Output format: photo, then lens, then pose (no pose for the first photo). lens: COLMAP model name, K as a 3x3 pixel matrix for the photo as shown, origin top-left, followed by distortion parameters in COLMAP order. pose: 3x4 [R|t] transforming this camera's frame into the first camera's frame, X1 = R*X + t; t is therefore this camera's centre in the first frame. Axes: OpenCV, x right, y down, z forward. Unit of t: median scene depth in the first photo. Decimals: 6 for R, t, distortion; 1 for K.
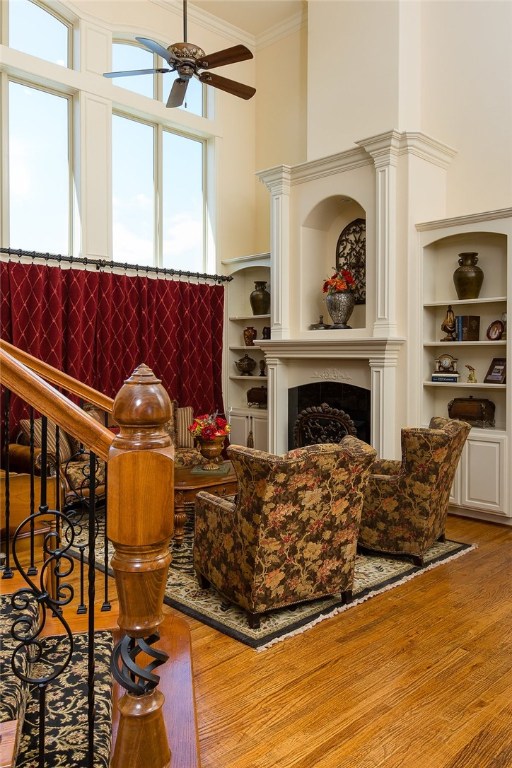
lens RADIAL K [[614.1, 0, 257.3], [0, 614.1, 377.8], [0, 0, 1]] dist [0.018229, 0.000193]
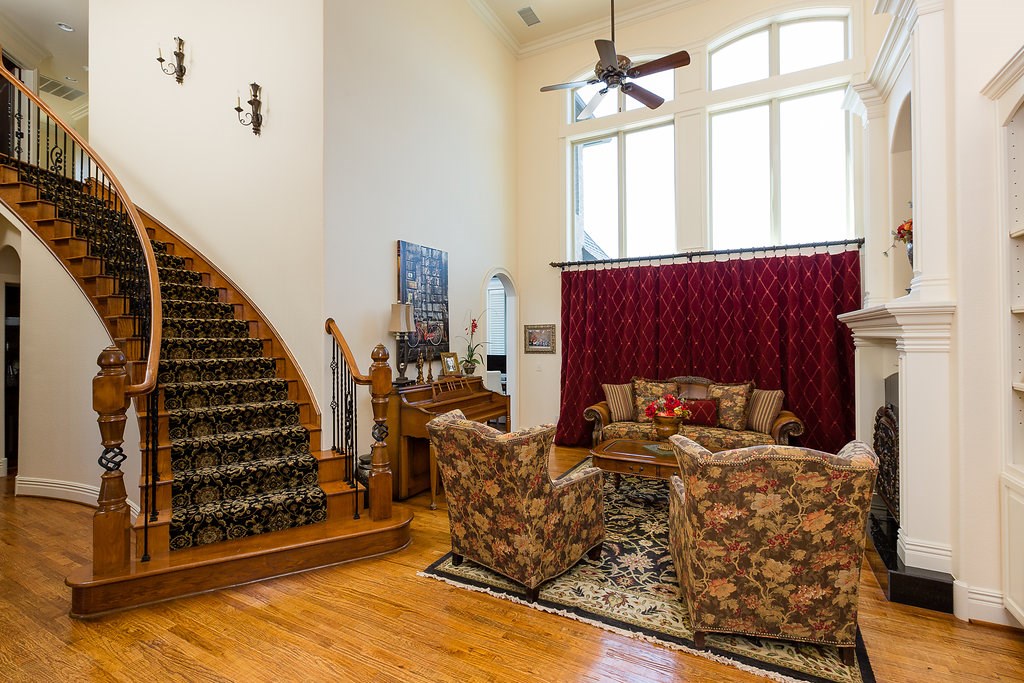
lens RADIAL K [[465.1, 0, 515.9], [0, 465.1, 341.0], [0, 0, 1]] dist [0.003633, 0.000230]
pose [[0.306135, 0.003240, -0.951983, 0.633932], [-0.031234, 0.999490, -0.006643, -0.016027], [0.951476, 0.031768, 0.306080, 0.590261]]
